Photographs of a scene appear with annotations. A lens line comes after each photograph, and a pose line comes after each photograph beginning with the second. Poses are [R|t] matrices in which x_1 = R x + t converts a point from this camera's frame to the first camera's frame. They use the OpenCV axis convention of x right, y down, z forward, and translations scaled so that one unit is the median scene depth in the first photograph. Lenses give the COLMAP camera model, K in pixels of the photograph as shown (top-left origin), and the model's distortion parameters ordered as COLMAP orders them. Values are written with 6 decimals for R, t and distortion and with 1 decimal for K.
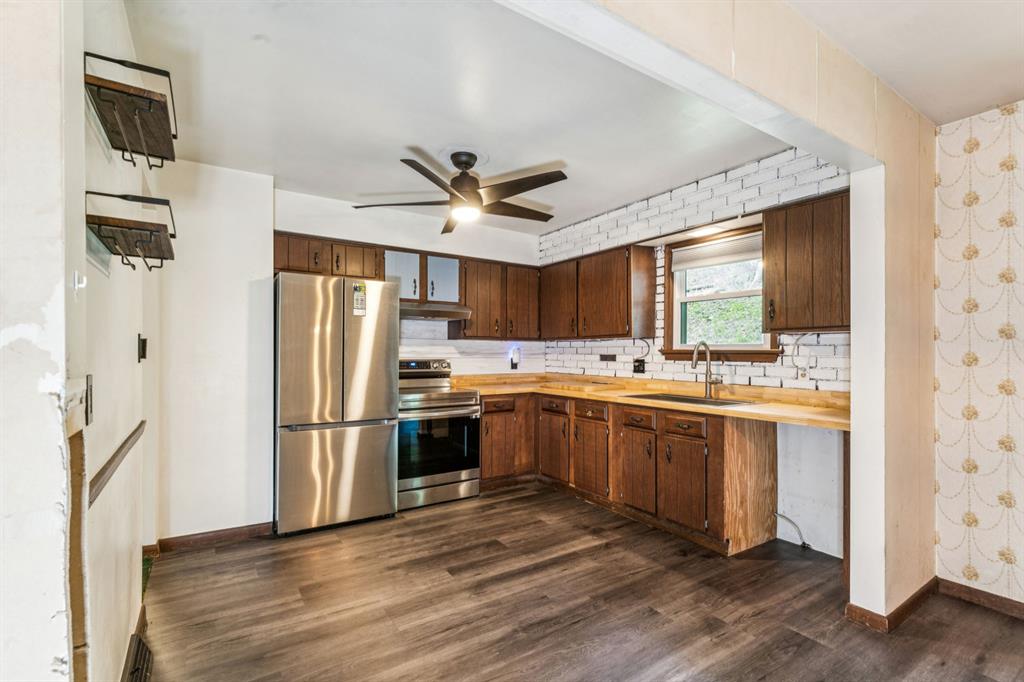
lens RADIAL K [[465.1, 0, 509.1], [0, 465.1, 351.7], [0, 0, 1]] dist [-0.004566, 0.000942]
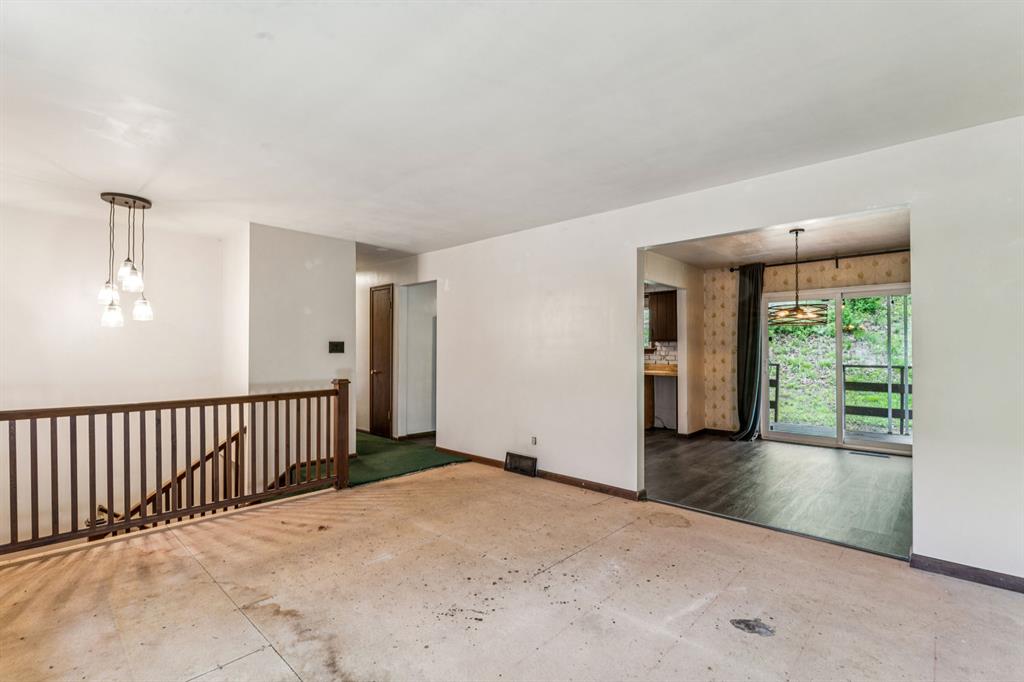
lens RADIAL K [[465.1, 0, 510.4], [0, 465.1, 348.6], [0, 0, 1]] dist [-0.004566, 0.000942]
pose [[0.972309, -0.001540, 0.233694, -0.922481], [0.003335, 0.999968, -0.007286, 0.014241], [-0.233675, 0.007864, 0.972283, -1.520313]]
